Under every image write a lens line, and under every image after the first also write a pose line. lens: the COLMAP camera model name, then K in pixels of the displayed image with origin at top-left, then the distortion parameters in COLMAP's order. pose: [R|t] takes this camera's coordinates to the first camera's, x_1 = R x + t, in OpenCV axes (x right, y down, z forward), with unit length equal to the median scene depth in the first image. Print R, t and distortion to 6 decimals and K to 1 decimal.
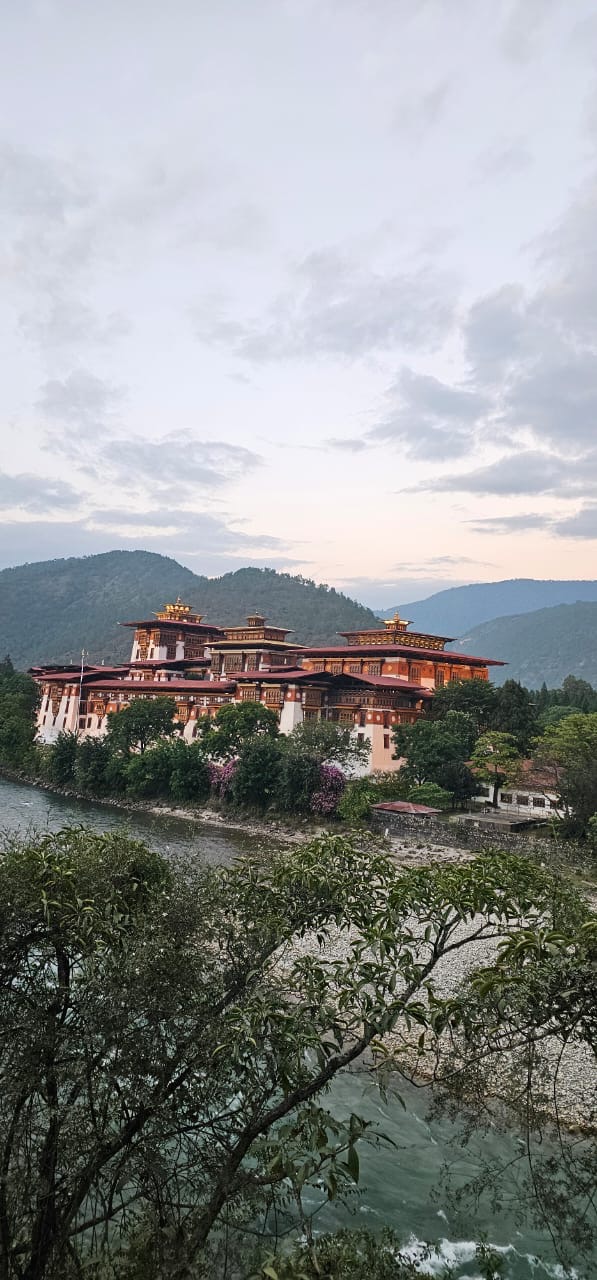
lens RADIAL K [[1294.2, 0, 298.5], [0, 1294.2, 640.0], [0, 0, 1]] dist [0.128644, 0.001851]
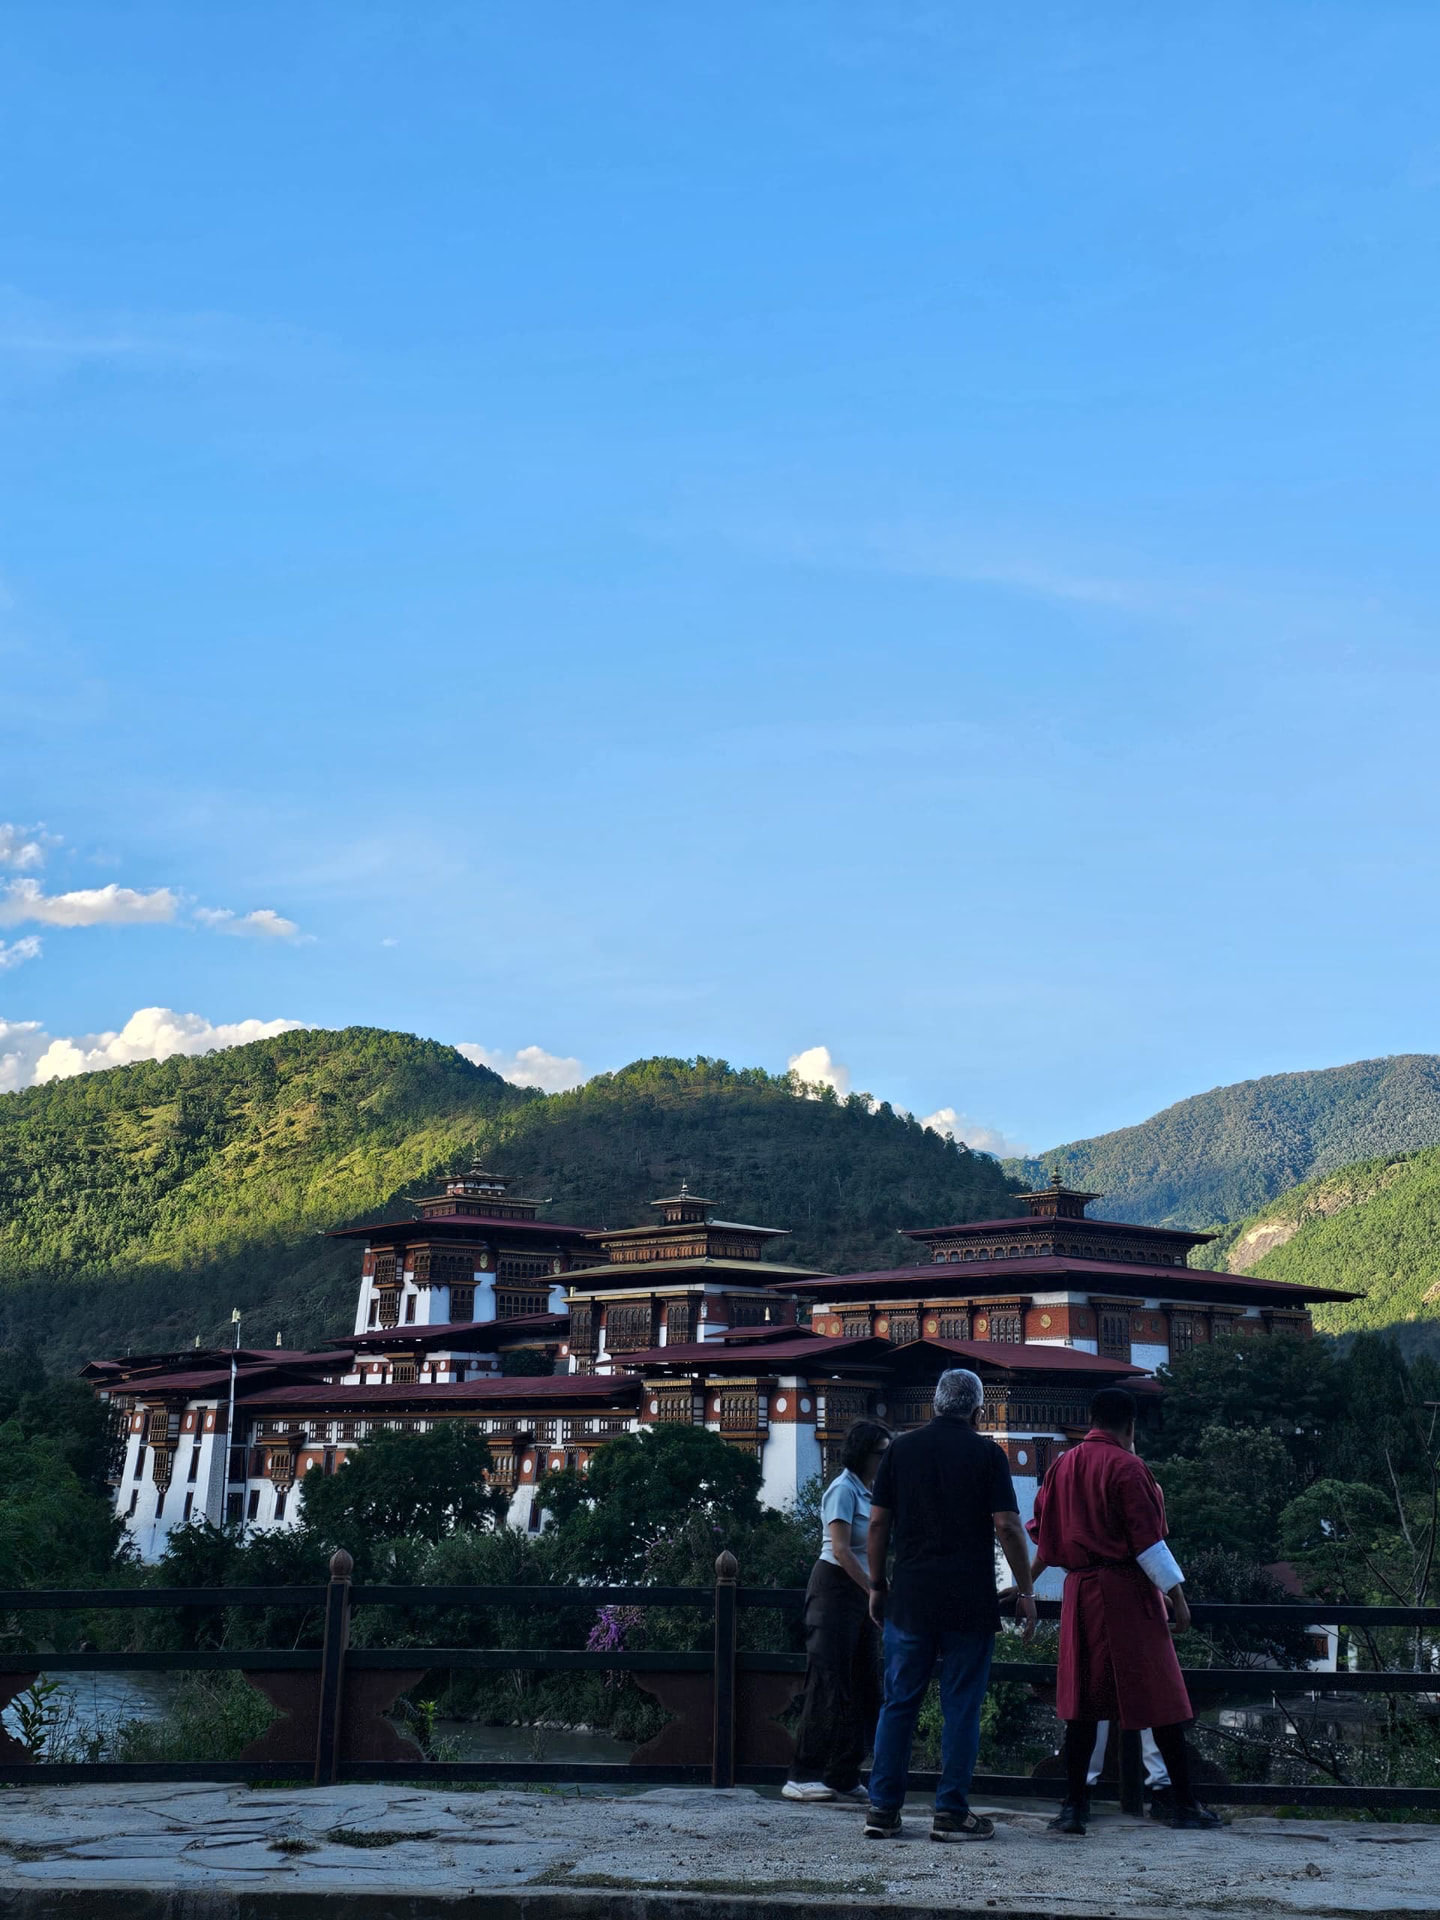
lens RADIAL K [[2516.2, 0, 720.0], [0, 2516.2, 960.0], [0, 0, 1]] dist [0.113339, -0.000495]
pose [[0.998528, -0.046992, -0.027086, 0.000872], [0.043138, 0.990758, -0.128602, 0.008106], [0.032879, 0.127244, 0.991326, 0.259174]]
